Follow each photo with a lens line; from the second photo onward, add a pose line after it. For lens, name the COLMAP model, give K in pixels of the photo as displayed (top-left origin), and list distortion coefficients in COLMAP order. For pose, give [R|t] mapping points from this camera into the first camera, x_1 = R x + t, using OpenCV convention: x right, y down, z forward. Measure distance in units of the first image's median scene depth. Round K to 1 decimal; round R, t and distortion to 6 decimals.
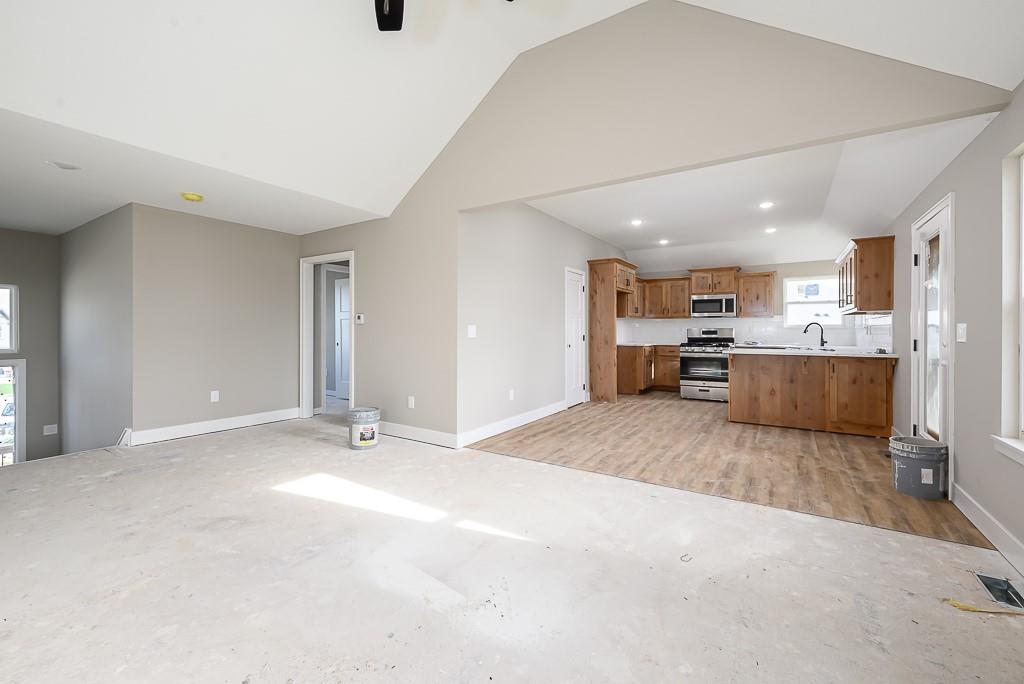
lens RADIAL K [[420.7, 0, 513.0], [0, 420.7, 329.9], [0, 0, 1]] dist [-0.000118, -0.000024]
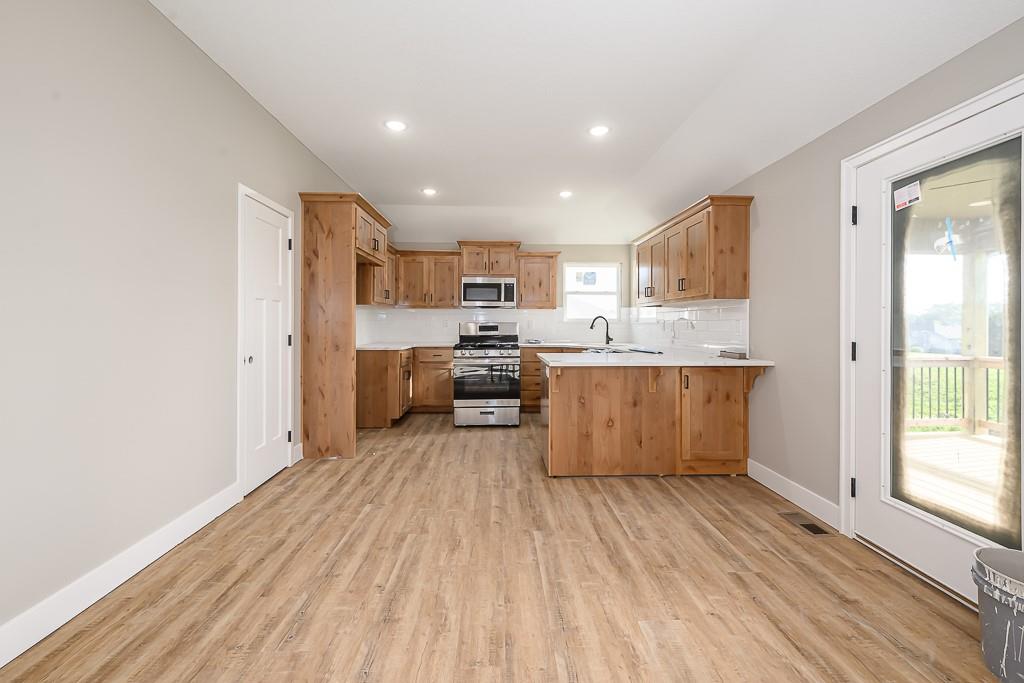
lens RADIAL K [[418.6, 0, 512.6], [0, 418.6, 322.9], [0, 0, 1]] dist [0.000469, 0.000044]
pose [[0.821704, 0.003673, 0.569903, 0.118116], [-0.003069, 0.999993, -0.002020, -0.002120], [-0.569907, -0.000090, 0.821709, 0.498944]]
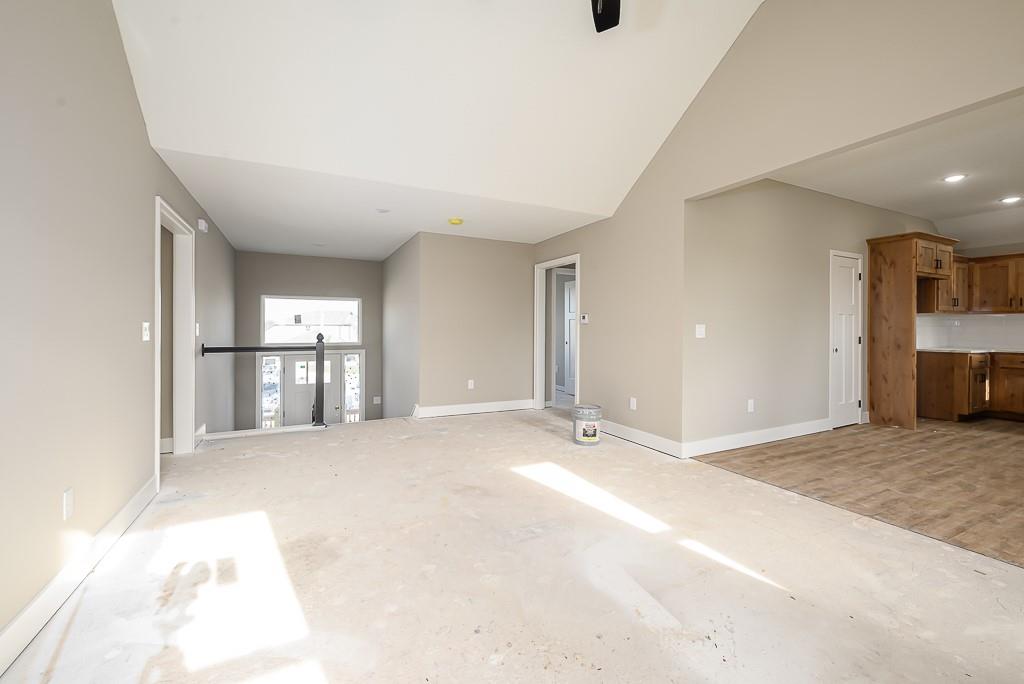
lens RADIAL K [[424.7, 0, 514.0], [0, 424.7, 330.4], [0, 0, 1]] dist [-0.000165, -0.000056]
pose [[0.865788, 0.002699, -0.500403, 0.010697], [-0.001555, 0.999995, 0.002702, -0.000041], [0.500408, -0.001562, 0.865788, 0.008706]]
